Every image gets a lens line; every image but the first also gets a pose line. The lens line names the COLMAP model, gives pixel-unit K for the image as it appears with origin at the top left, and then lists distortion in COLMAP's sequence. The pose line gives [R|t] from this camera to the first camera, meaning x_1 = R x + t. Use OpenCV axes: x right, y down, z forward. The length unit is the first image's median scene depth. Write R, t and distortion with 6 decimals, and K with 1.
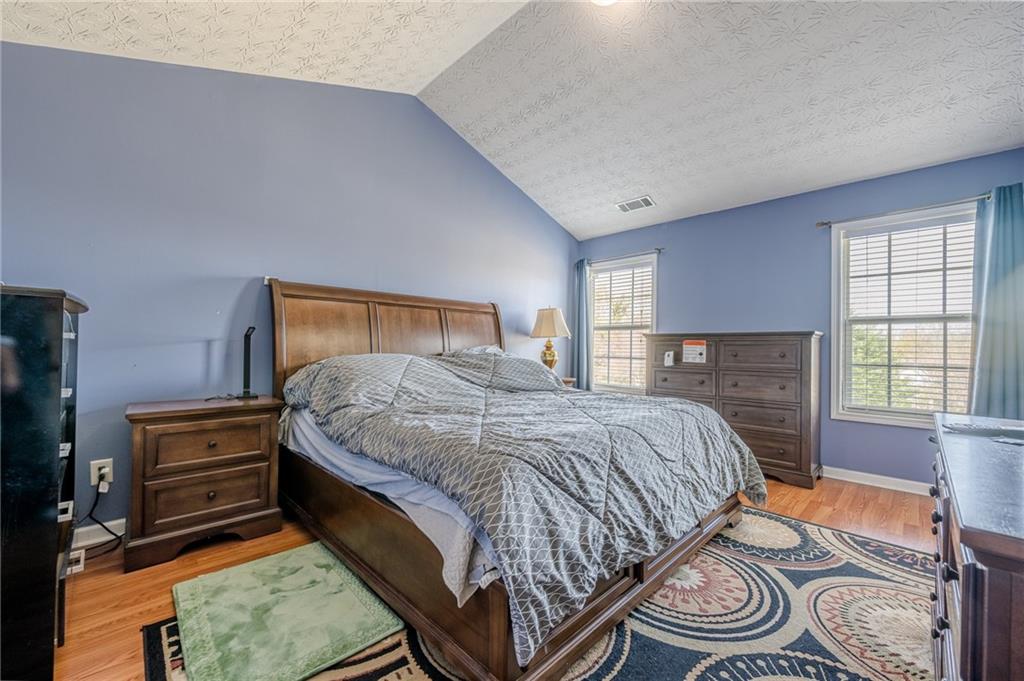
lens RADIAL K [[404.2, 0, 517.8], [0, 404.2, 346.0], [0, 0, 1]] dist [-0.000856, -0.000085]
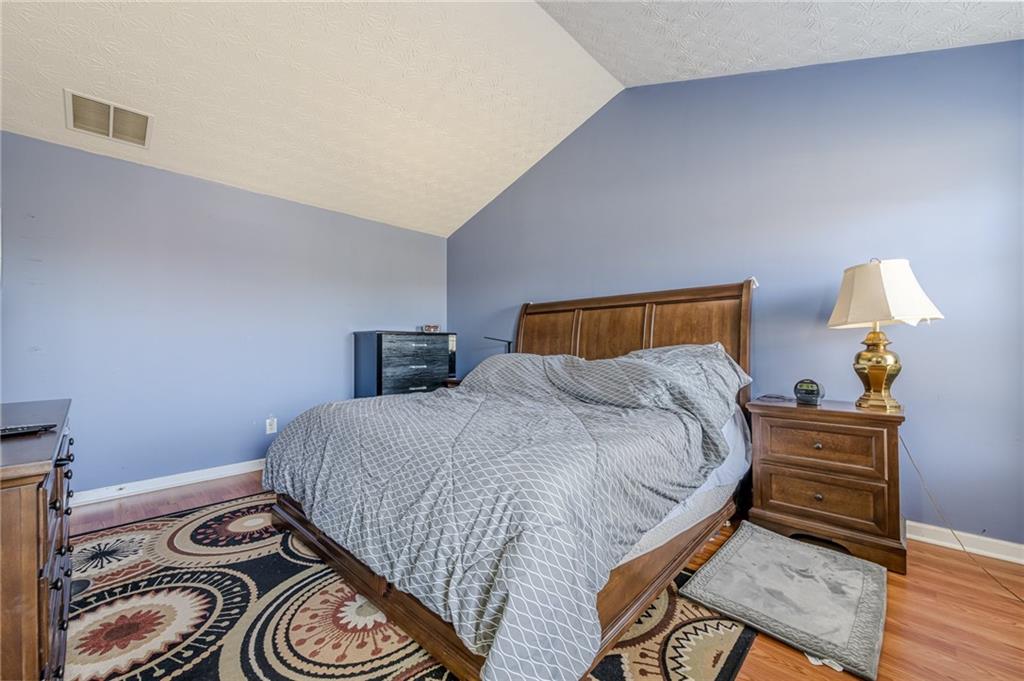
lens RADIAL K [[404.2, 0, 517.8], [0, 404.2, 346.0], [0, 0, 1]] dist [-0.000856, -0.000085]
pose [[0.028873, -0.014378, -0.999480, 1.710057], [0.008989, 0.999860, -0.014124, 0.022687], [0.999543, -0.008577, 0.028998, 1.732018]]
